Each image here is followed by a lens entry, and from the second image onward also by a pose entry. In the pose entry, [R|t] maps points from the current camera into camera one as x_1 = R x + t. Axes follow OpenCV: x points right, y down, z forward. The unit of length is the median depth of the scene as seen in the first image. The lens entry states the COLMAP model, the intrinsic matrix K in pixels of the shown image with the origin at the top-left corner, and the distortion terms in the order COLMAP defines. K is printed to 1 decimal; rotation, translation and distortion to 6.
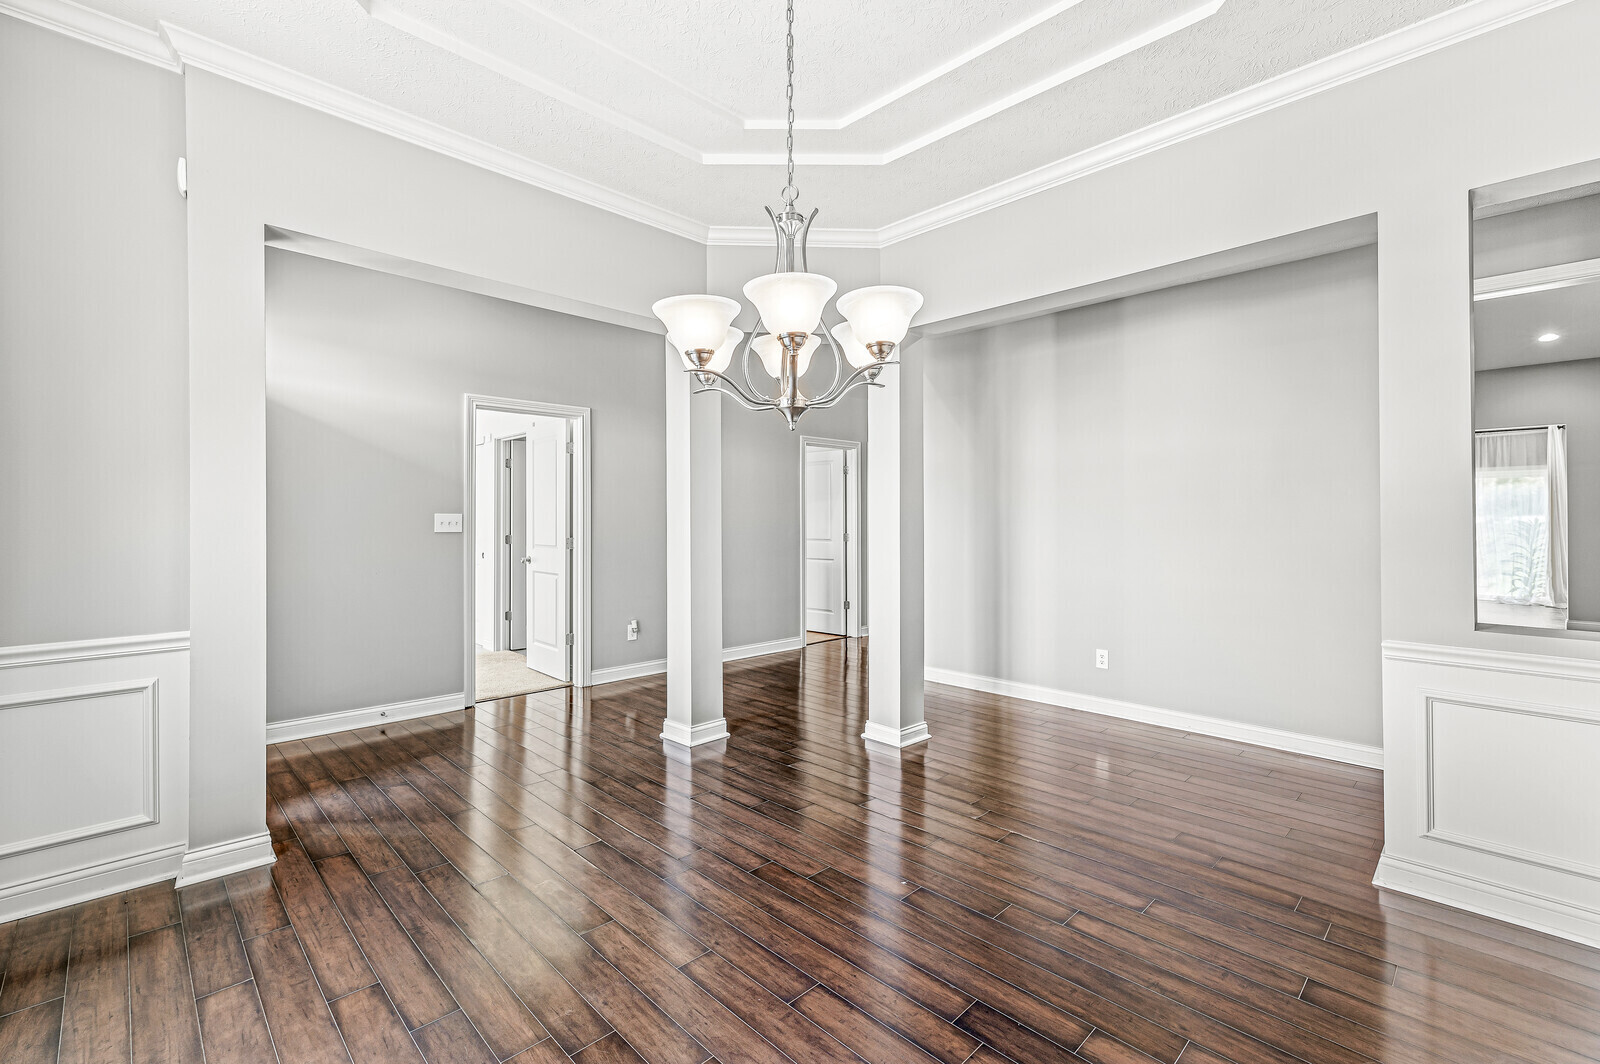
lens RADIAL K [[693.7, 0, 800.4], [0, 693.7, 521.7], [0, 0, 1]] dist [-0.002876, -0.000410]
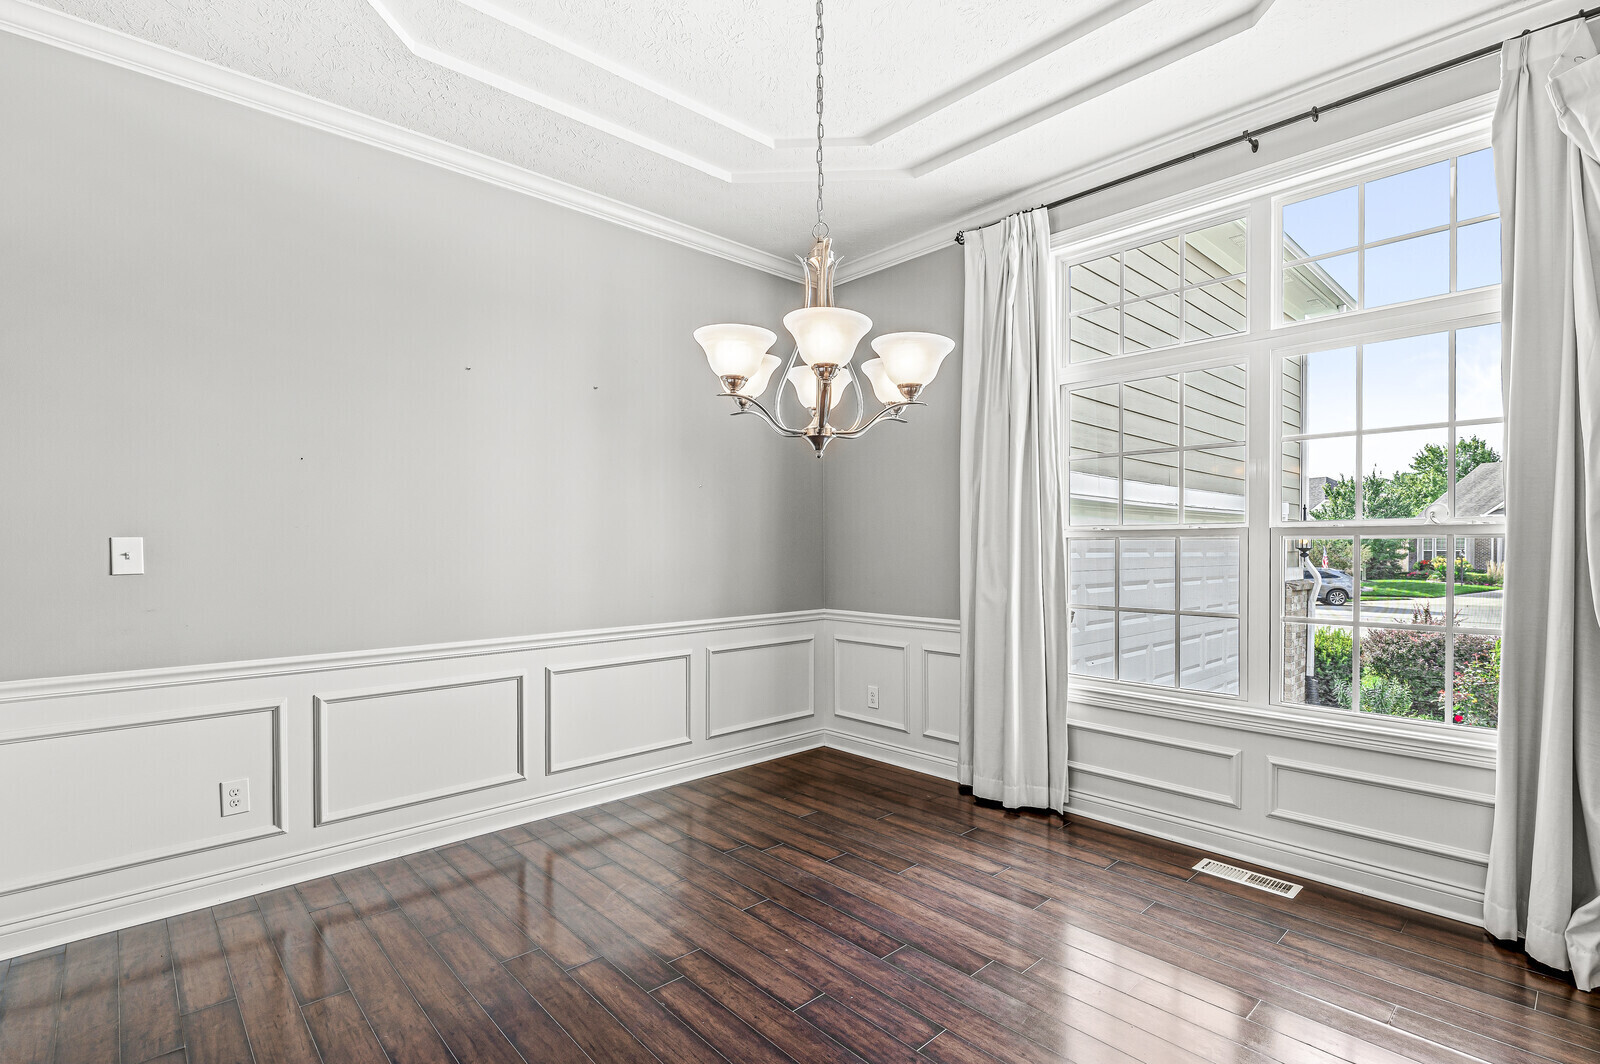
lens RADIAL K [[753.0, 0, 803.4], [0, 753.0, 548.3], [0, 0, 1]] dist [-0.000331, -0.000100]
pose [[-0.999603, 0.001297, 0.028136, -0.016822], [0.001594, 0.999943, 0.010545, -0.006853], [-0.028120, 0.010586, -0.999548, 1.927631]]
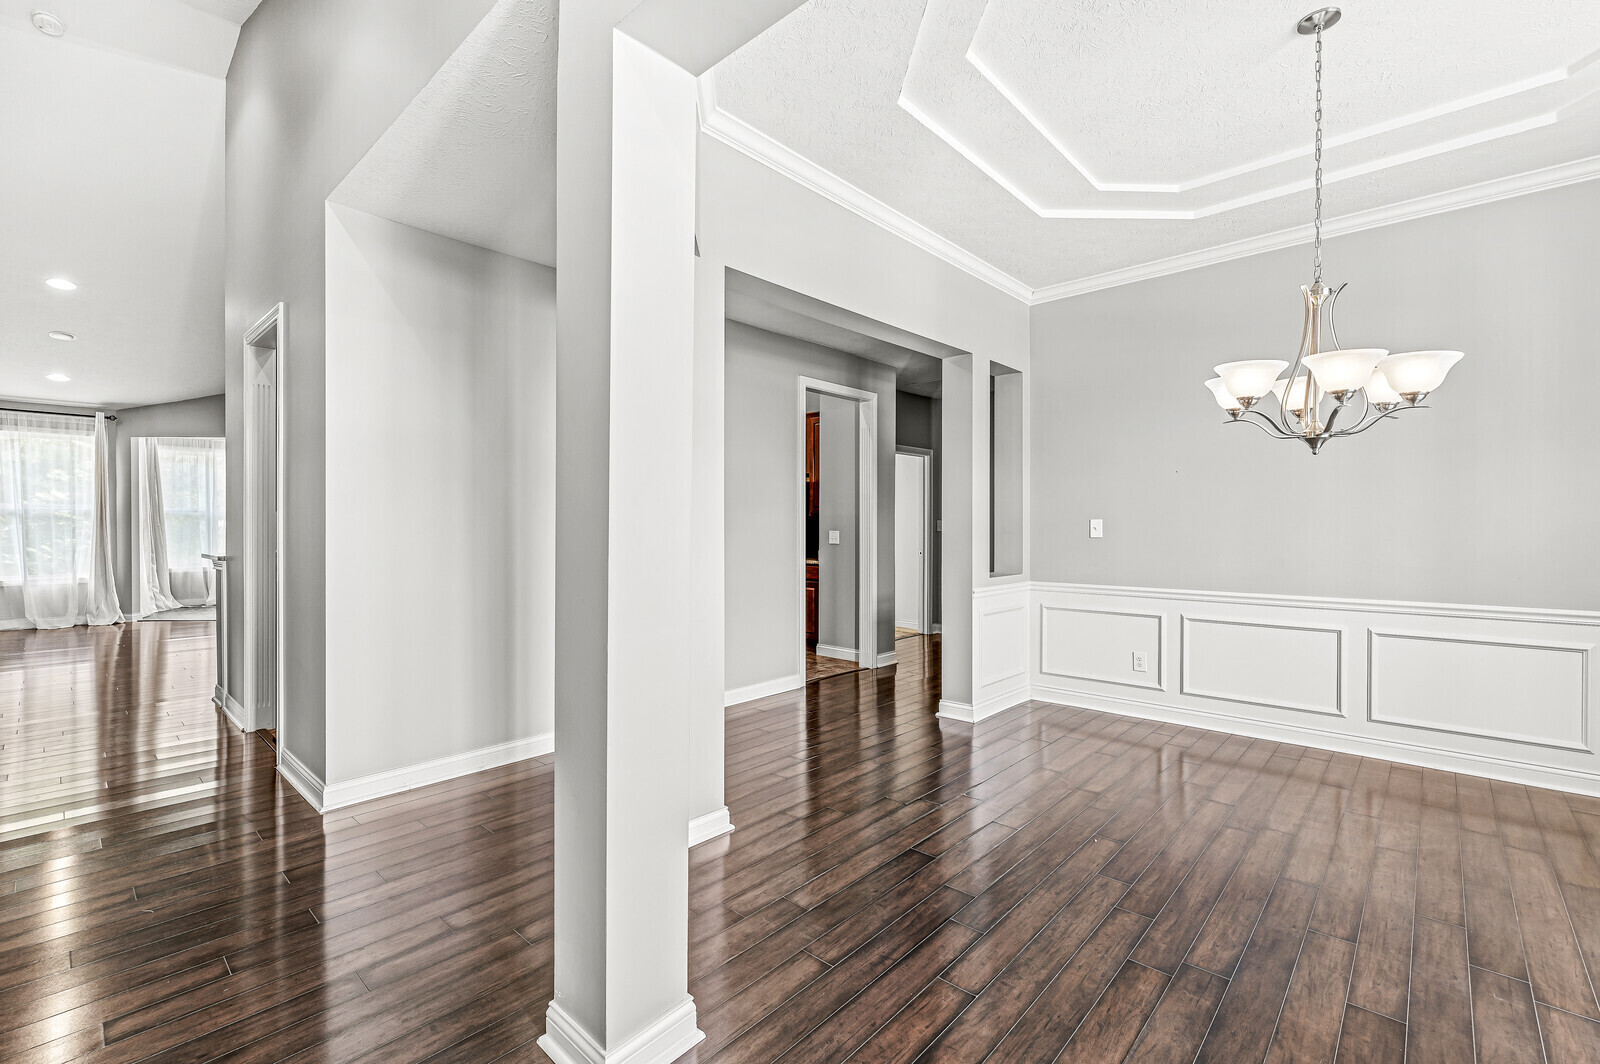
lens RADIAL K [[693.7, 0, 800.4], [0, 693.7, 521.7], [0, 0, 1]] dist [-0.002876, -0.000410]
pose [[-0.049874, 0.003199, 0.998750, -1.150351], [0.004761, 0.999984, -0.002965, -0.003509], [-0.998744, 0.004608, -0.049889, 1.830530]]
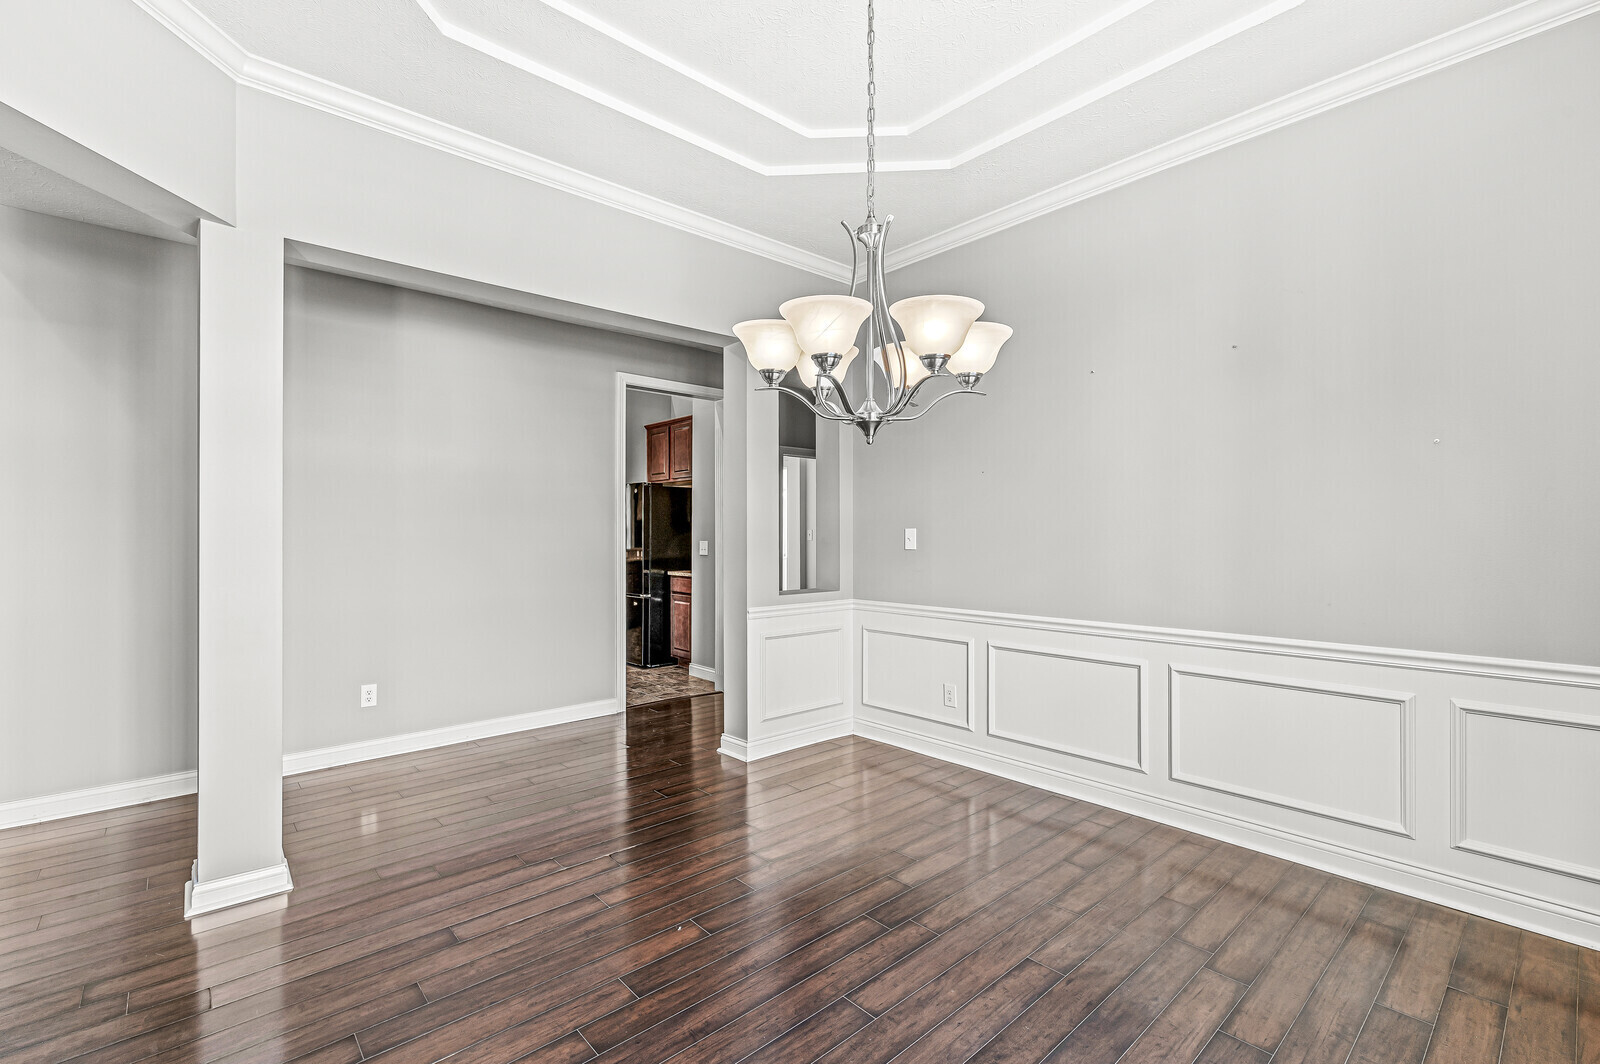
lens RADIAL K [[703.5, 0, 802.8], [0, 703.5, 525.4], [0, 0, 1]] dist [-0.003528, -0.000431]
pose [[0.045635, 0.010477, 0.998903, -0.926605], [0.005025, 0.999930, -0.010717, -0.002943], [-0.998946, 0.005509, 0.045580, 0.939636]]
